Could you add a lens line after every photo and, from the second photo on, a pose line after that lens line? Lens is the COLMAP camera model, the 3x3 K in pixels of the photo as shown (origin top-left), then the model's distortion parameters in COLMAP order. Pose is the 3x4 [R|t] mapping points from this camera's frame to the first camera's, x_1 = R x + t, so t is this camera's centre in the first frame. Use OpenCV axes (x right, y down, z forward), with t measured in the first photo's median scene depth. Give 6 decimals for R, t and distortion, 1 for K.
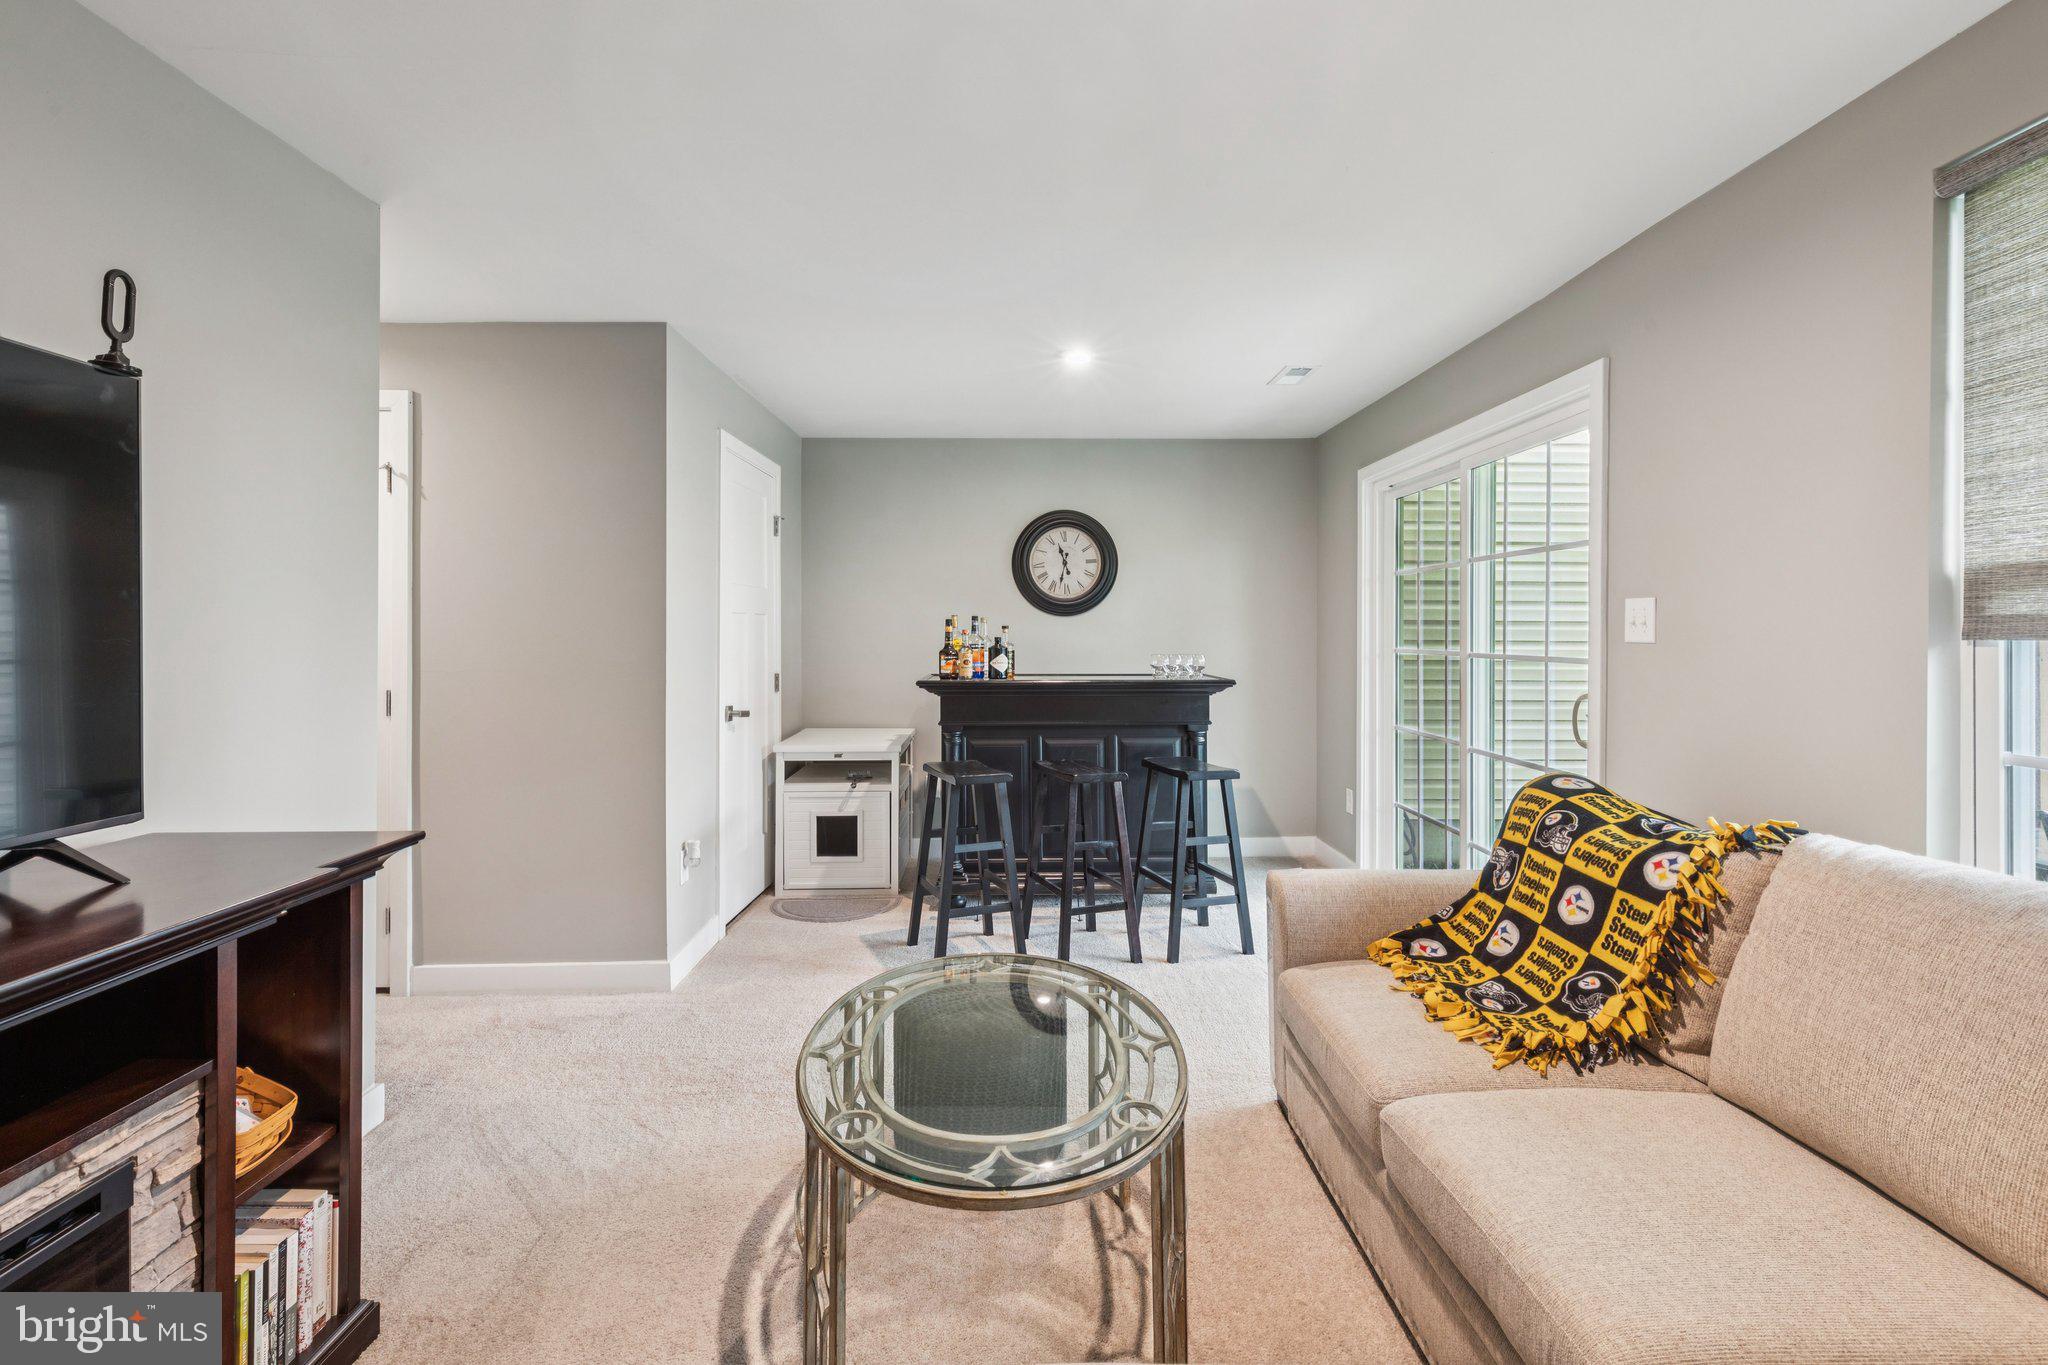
lens RADIAL K [[932.6, 0, 1027.9], [0, 932.6, 632.8], [0, 0, 1]] dist [0.003109, -0.001195]
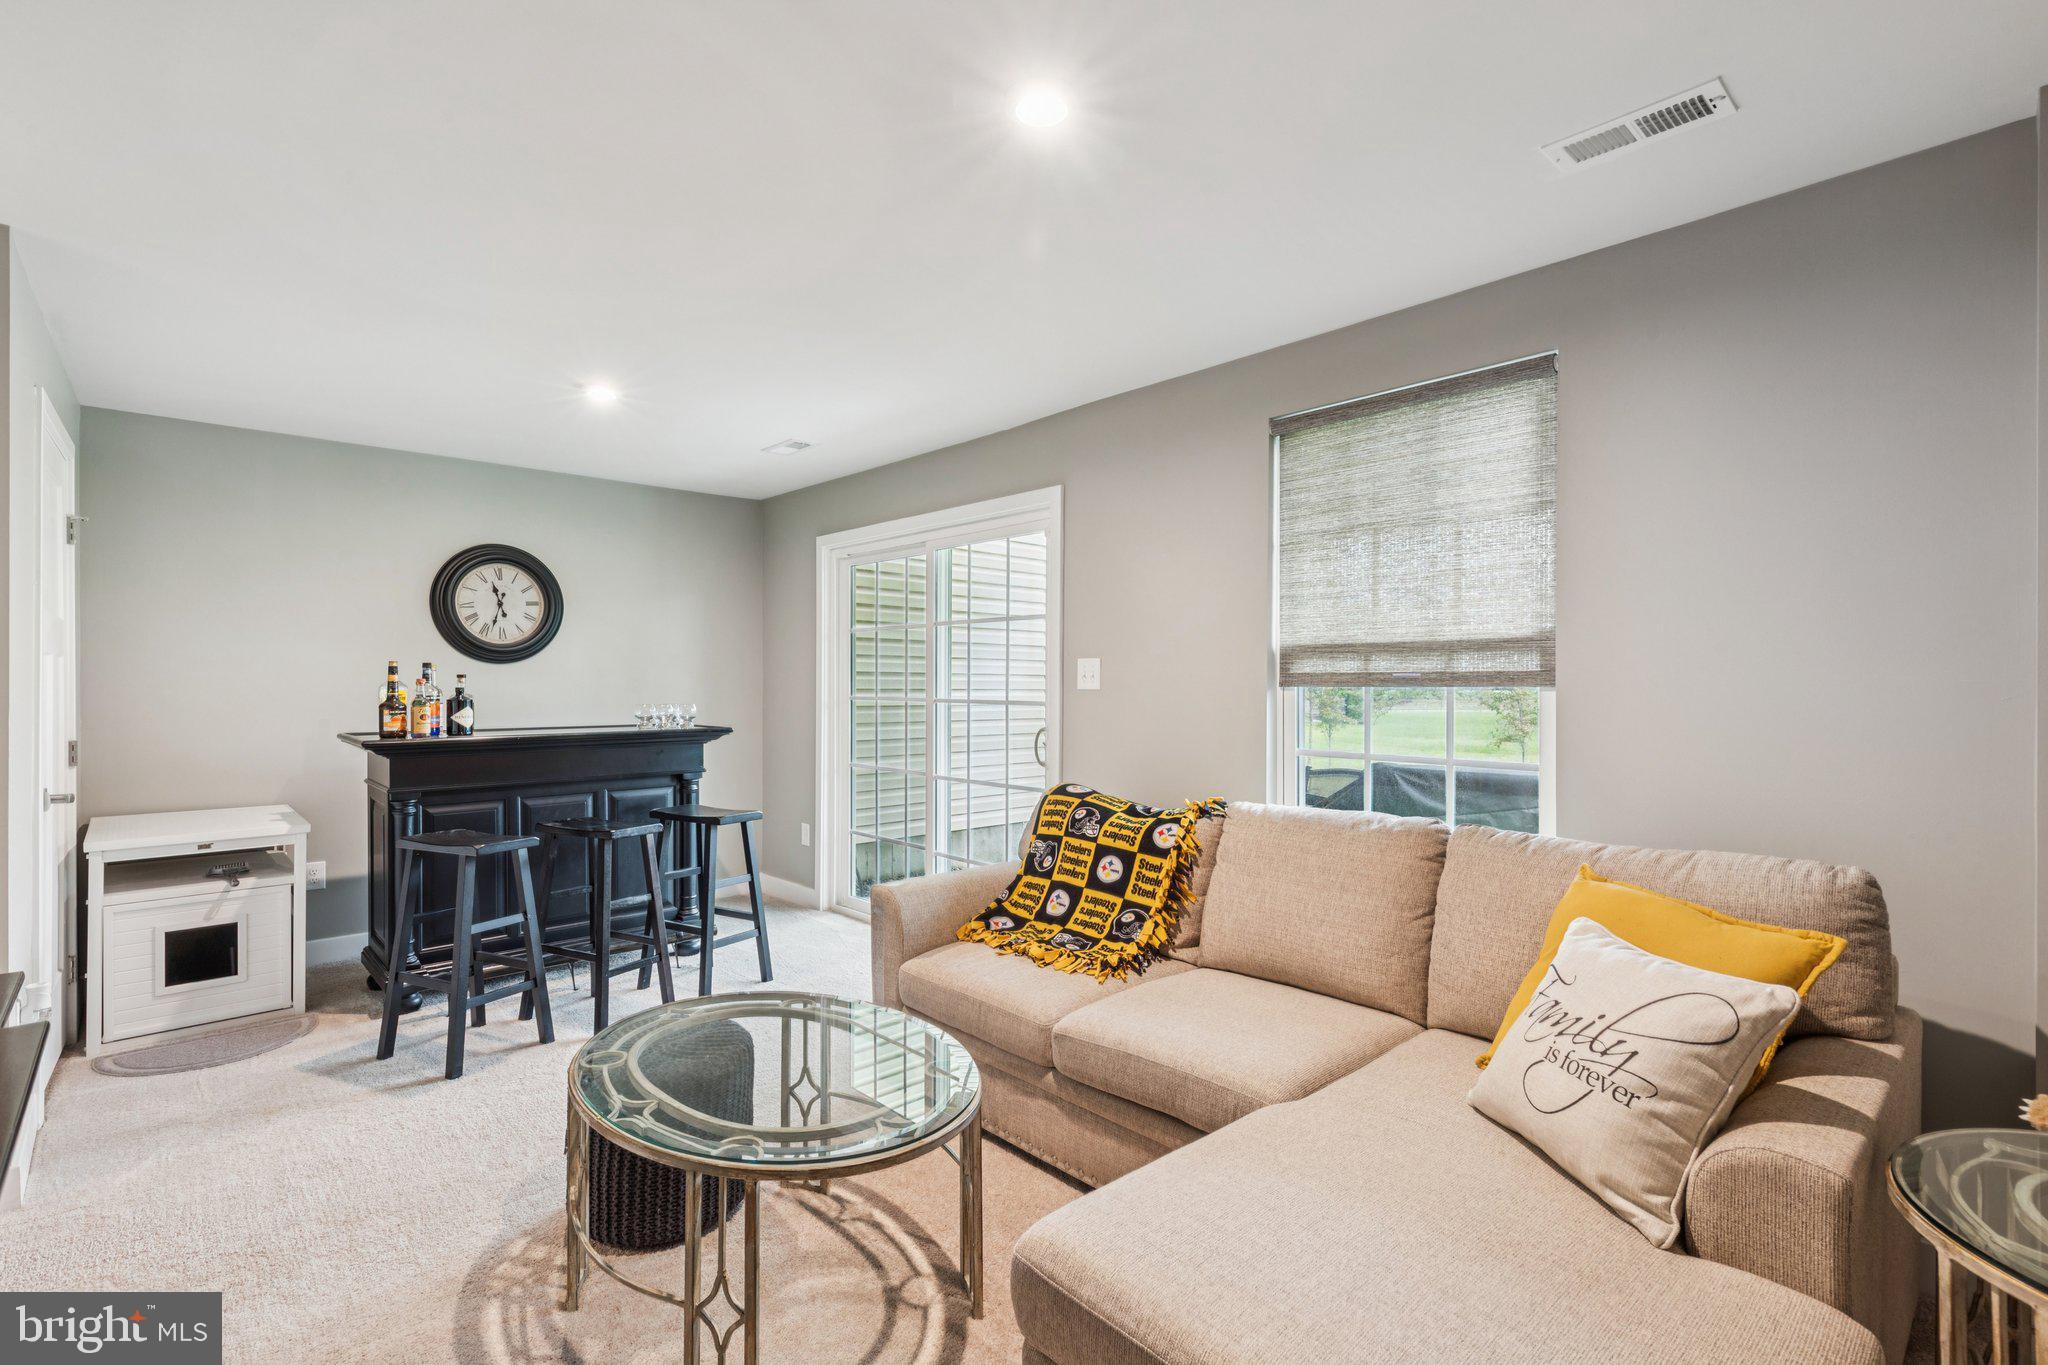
lens RADIAL K [[932.6, 0, 1025.1], [0, 932.6, 685.7], [0, 0, 1]] dist [0.003109, -0.001195]
pose [[0.745627, -0.002301, 0.666359, -0.238568], [-0.000275, 0.999993, 0.003761, -0.000528], [-0.666363, -0.002987, 0.745621, -0.000024]]
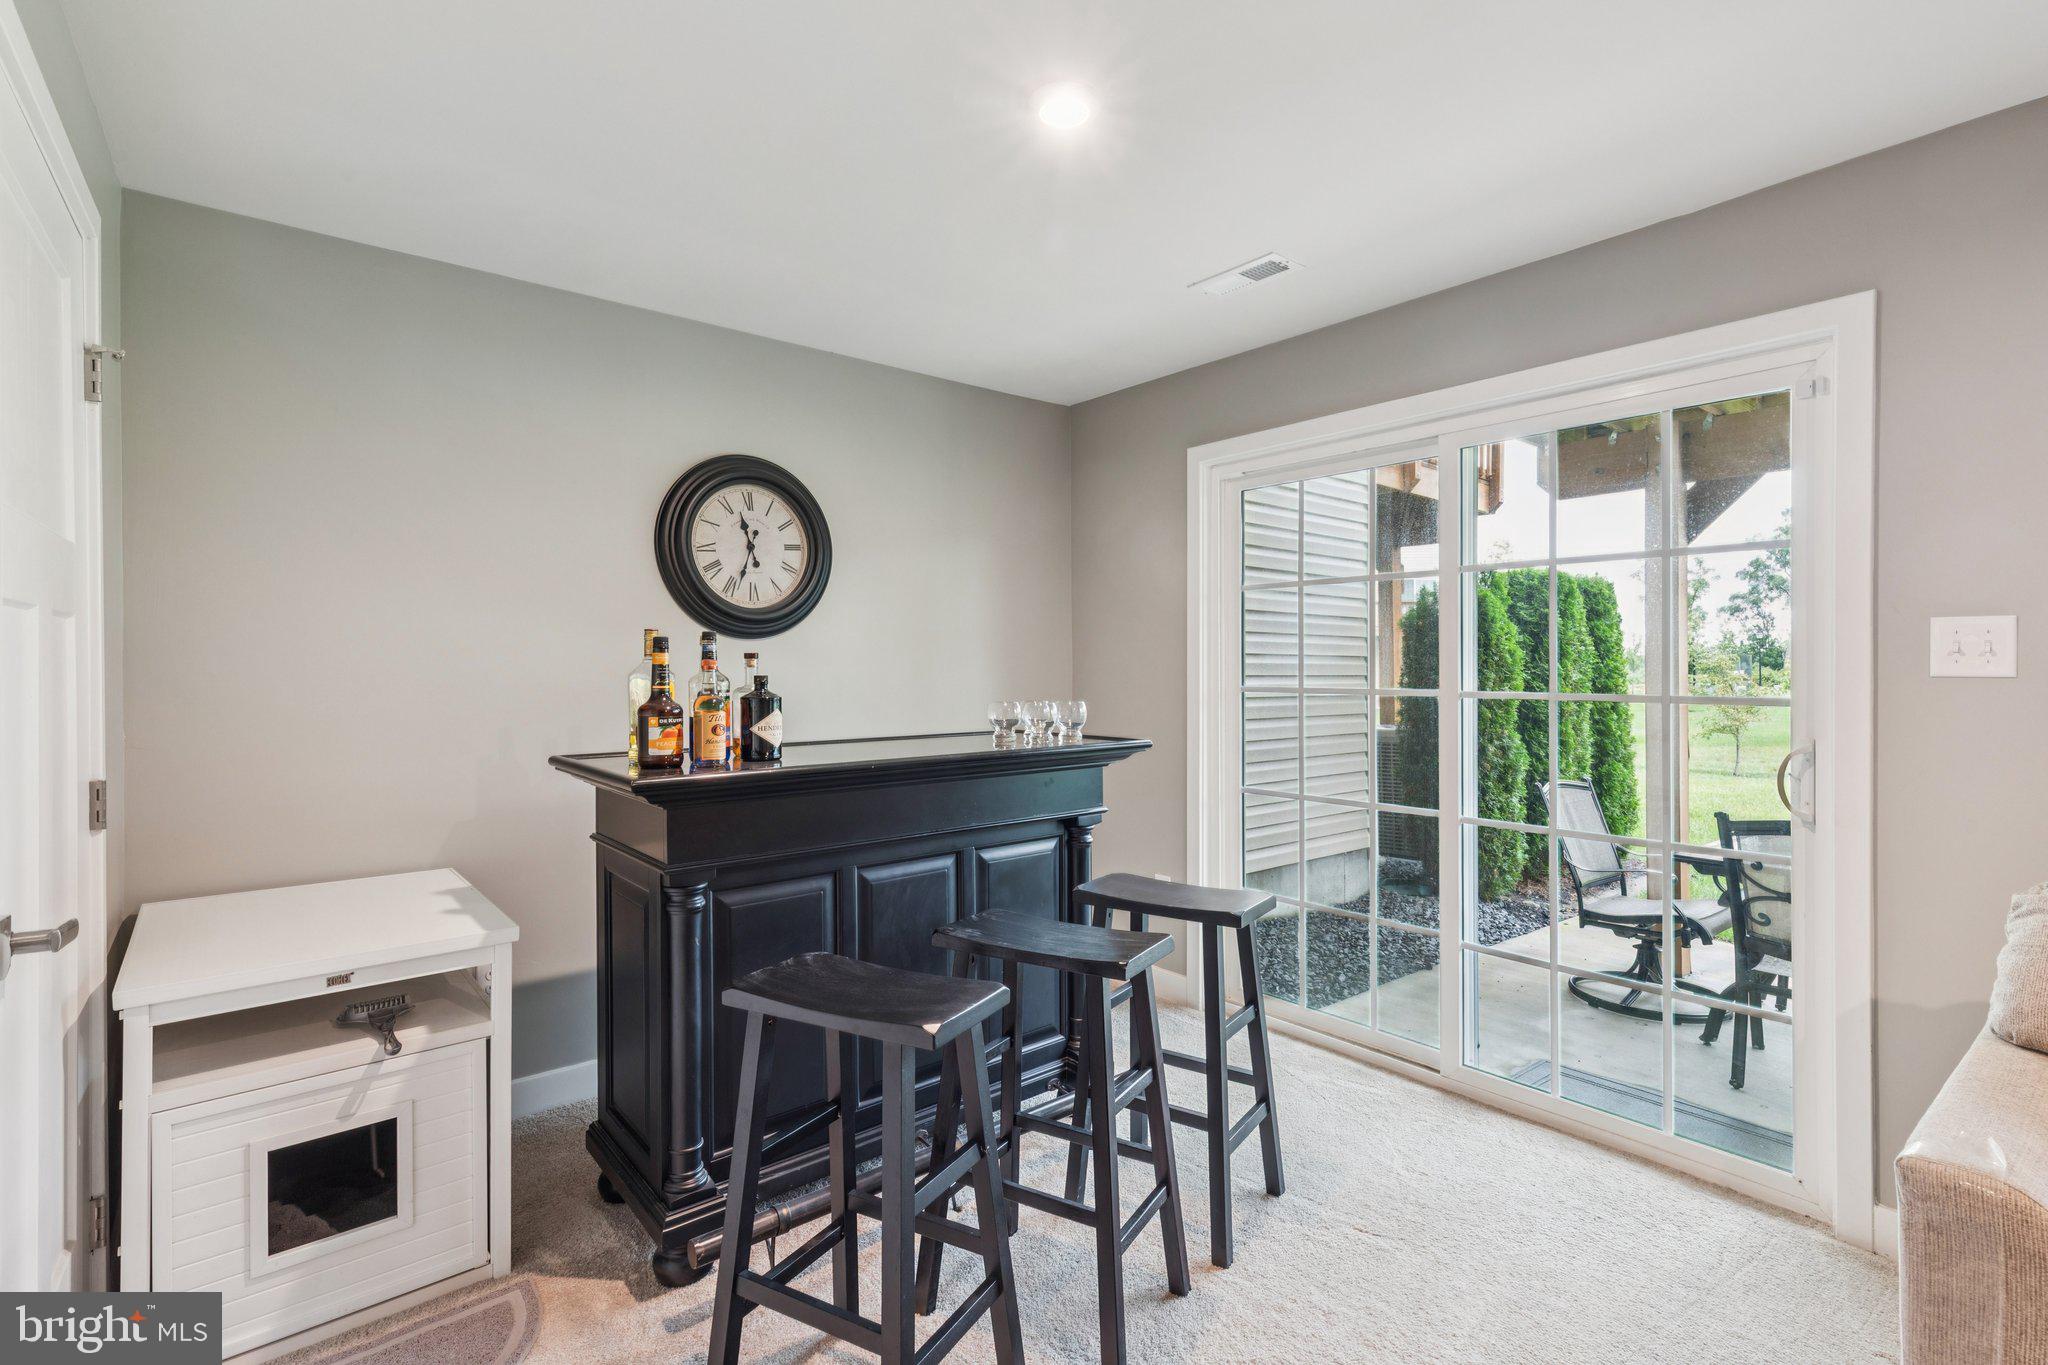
lens RADIAL K [[932.6, 0, 1023.8], [0, 932.6, 672.5], [0, 0, 1]] dist [0.003109, -0.001195]
pose [[0.782580, -0.005462, 0.622527, -0.250004], [0.002623, 0.999982, 0.005476, 0.000736], [-0.622545, -0.002652, 0.782580, 0.577028]]
